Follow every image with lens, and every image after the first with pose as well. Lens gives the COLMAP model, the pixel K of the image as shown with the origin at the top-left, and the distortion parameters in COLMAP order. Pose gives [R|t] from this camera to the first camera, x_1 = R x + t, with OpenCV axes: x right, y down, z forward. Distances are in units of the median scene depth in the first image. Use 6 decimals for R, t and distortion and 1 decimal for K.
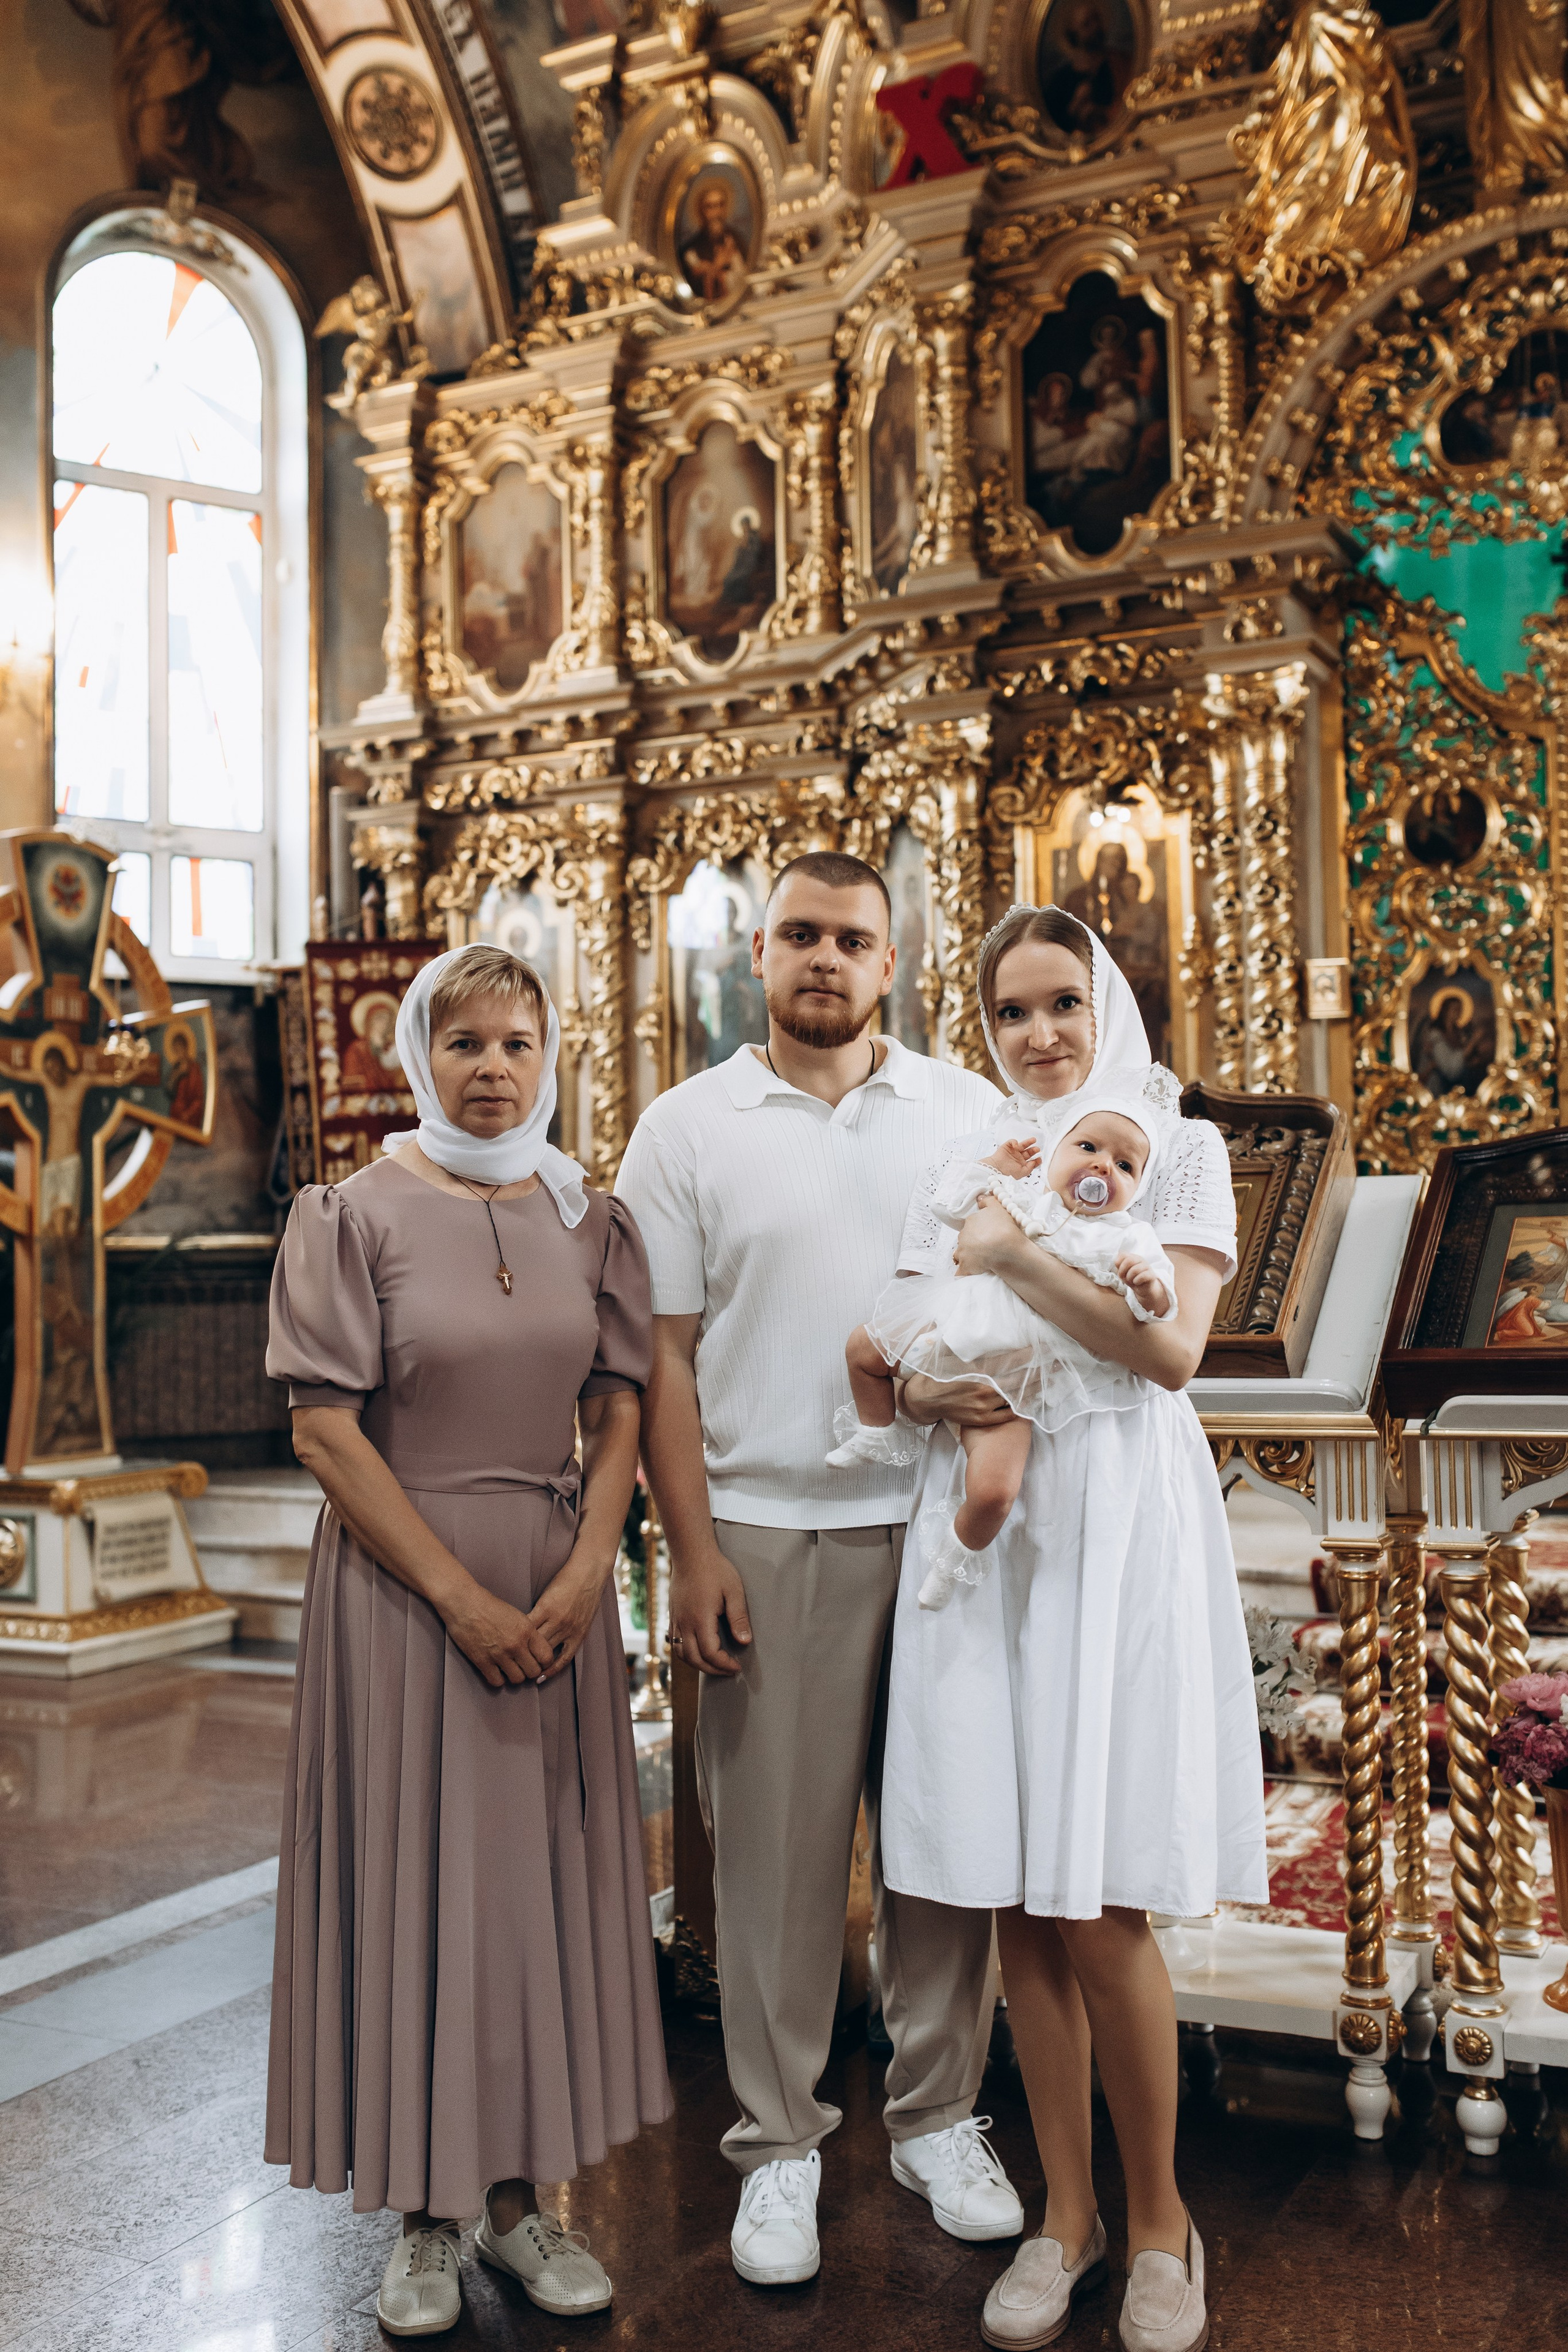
lens RADIAL K [[2267.8, 0, 797.5], [0, 2267.8, 1165.7], [0, 0, 1]] dist [-0.002022, 0.000000]
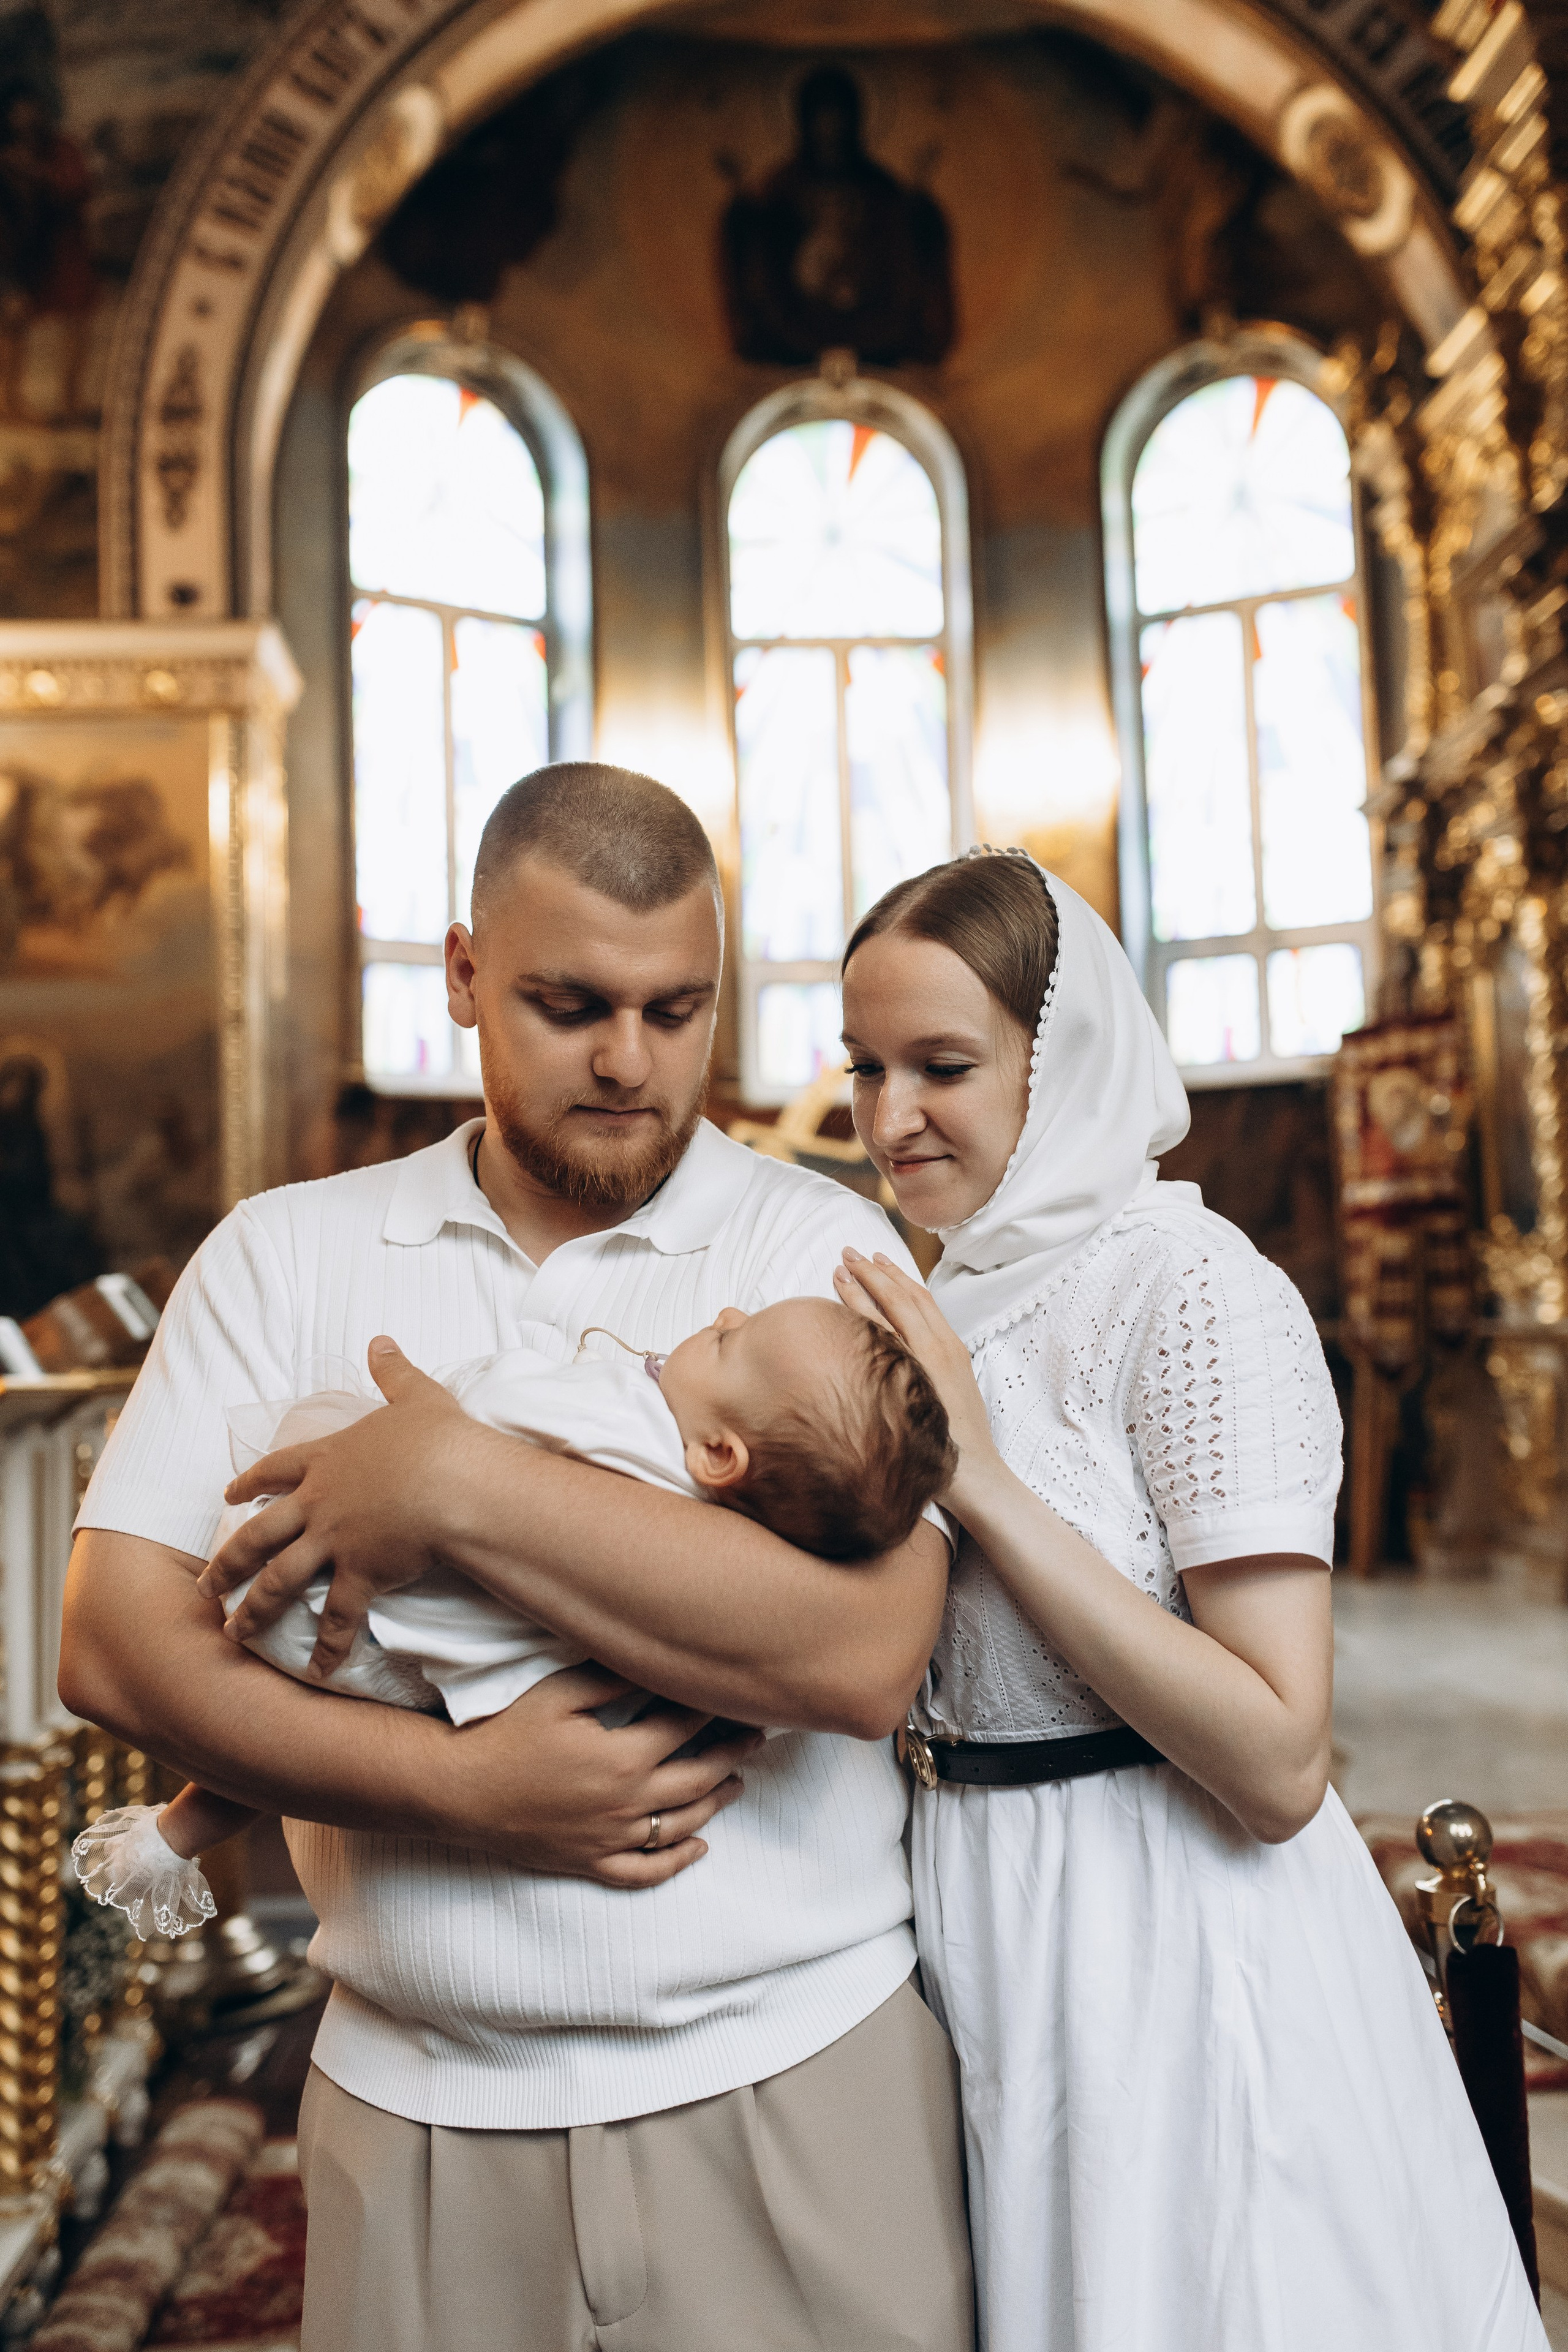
lens RADIAL K [[2267.8, 0, 790.0], [0, 2267.8, 1164.6], [0, 0, 1]] dist [-0.002022, 0.000000]
pose [[0.515643, -0.072255, -0.853751, 0.515541], [0.054893, 0.997177, -0.051240, -0.003527], [0.855043, -0.020444, 0.518154, 0.310134]]
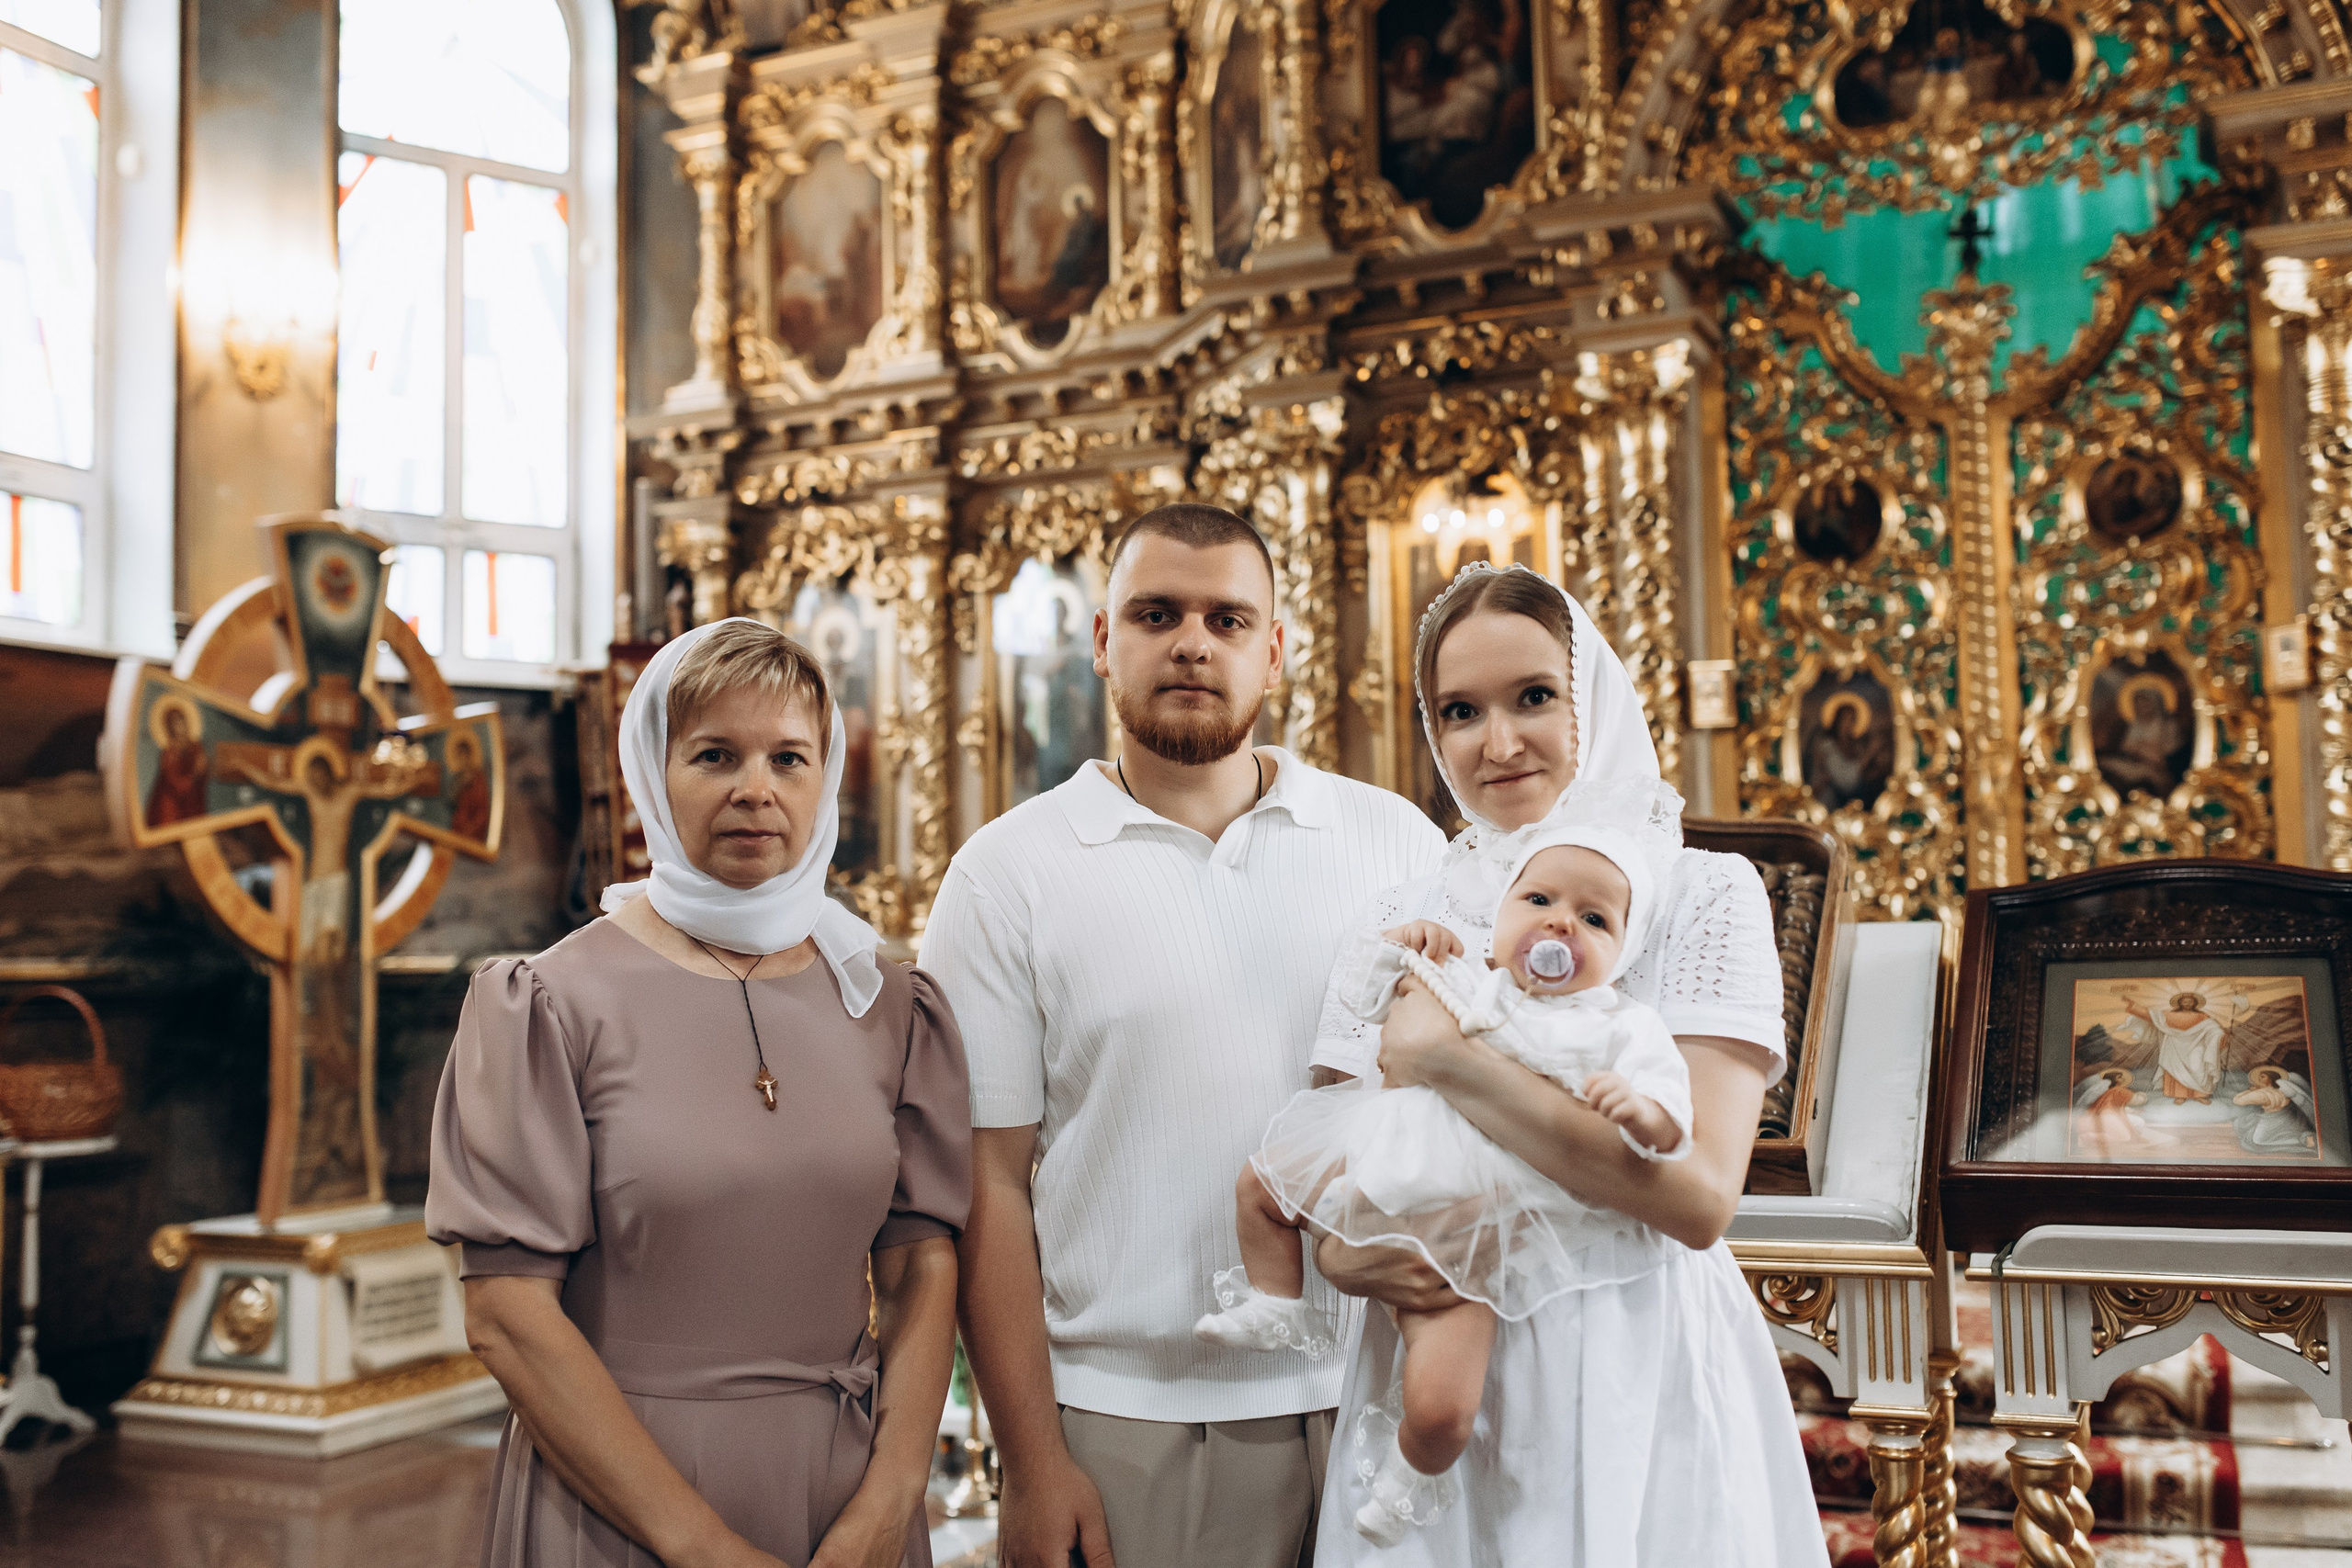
lens RADIAL K [[2206.8, 0, 1168.0], [0, 2206.8, 797.1], [0, 0, 1]] dist [0.000133, 0.000000]
pose [[0.999749, 0.001665, 0.022354, -0.005657], [-0.000936, 0.999468, -0.032592, -0.005675], [-0.022396, 0.032563, 0.999219, 0.089677]]
